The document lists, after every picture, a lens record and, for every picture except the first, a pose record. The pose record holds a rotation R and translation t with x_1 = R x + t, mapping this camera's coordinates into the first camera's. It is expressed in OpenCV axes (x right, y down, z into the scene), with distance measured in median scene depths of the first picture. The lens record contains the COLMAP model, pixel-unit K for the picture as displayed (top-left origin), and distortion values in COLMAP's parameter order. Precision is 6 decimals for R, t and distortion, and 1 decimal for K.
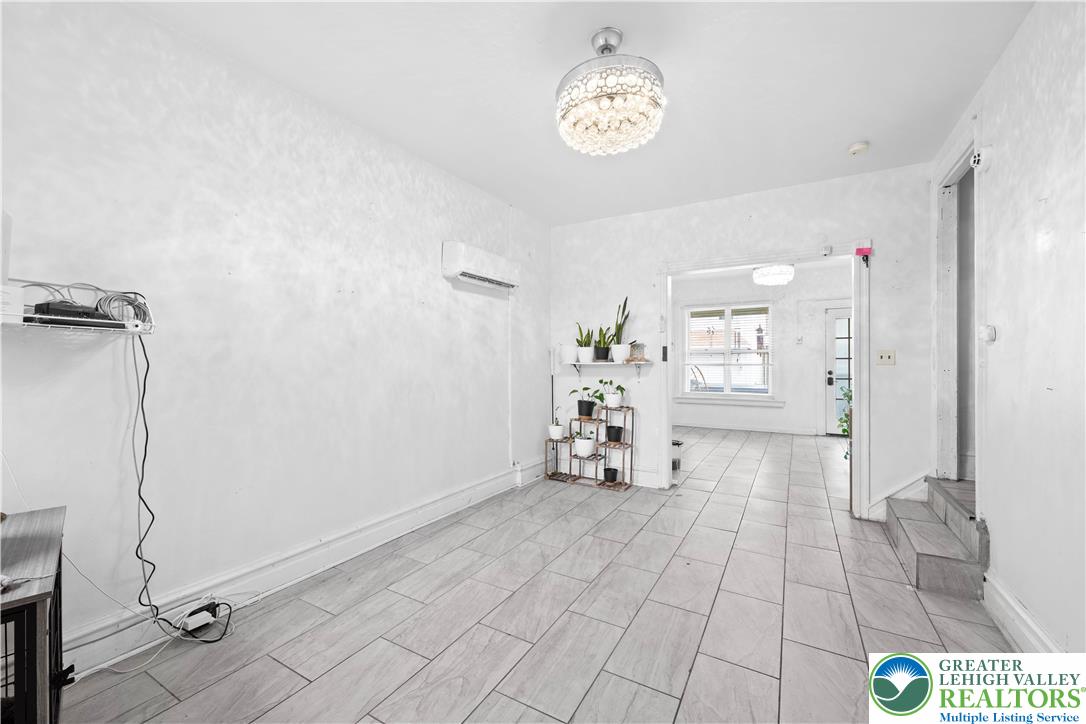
lens RADIAL K [[446.9, 0, 524.7], [0, 446.9, 362.5], [0, 0, 1]] dist [0.000136, -0.000033]
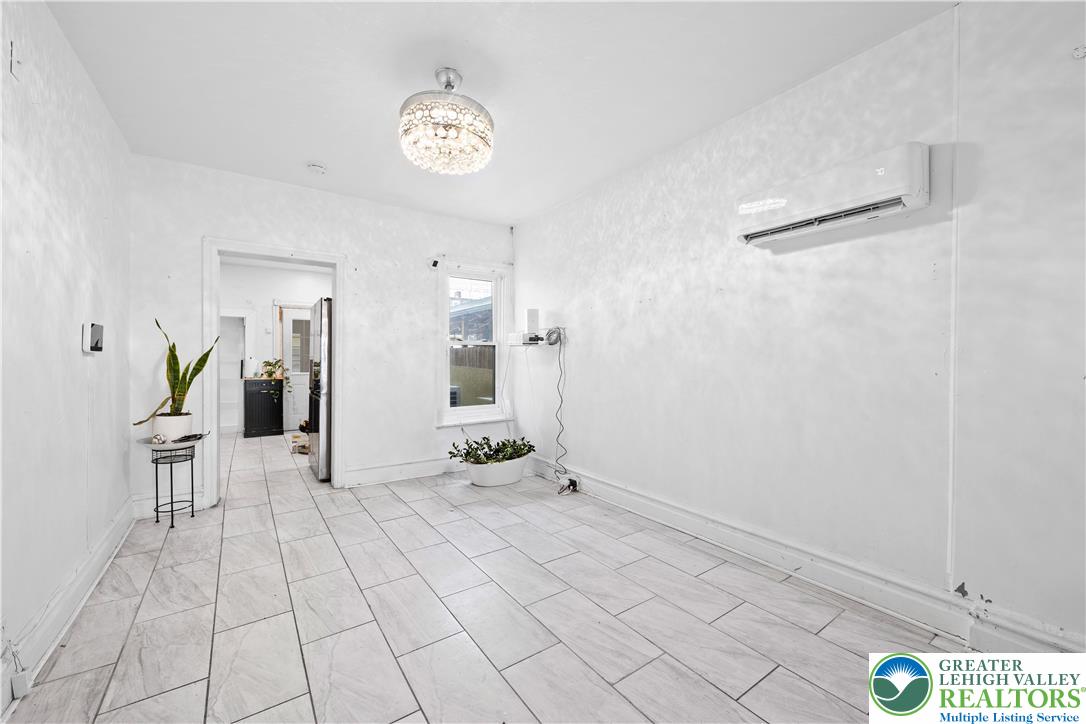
lens RADIAL K [[428.5, 0, 546.9], [0, 428.5, 361.6], [0, 0, 1]] dist [-0.000473, -0.000010]
pose [[-0.398663, 0.004677, -0.917086, 0.607083], [-0.003663, 0.999971, 0.006692, 0.002437], [0.917090, 0.006027, -0.398634, 0.926371]]
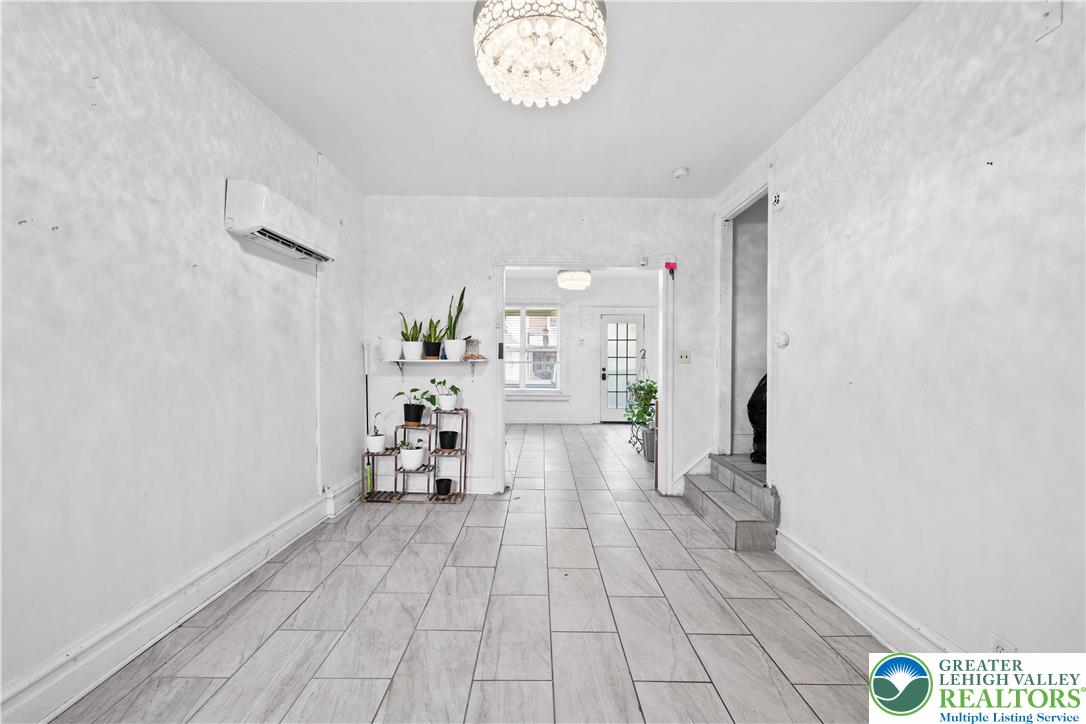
lens RADIAL K [[446.3, 0, 540.8], [0, 446.3, 365.1], [0, 0, 1]] dist [-0.001462, -0.000086]
pose [[0.851836, -0.000463, 0.523808, -0.126275], [-0.006349, 0.999917, 0.011209, -0.000874], [-0.523769, -0.012874, 0.851763, 0.173366]]
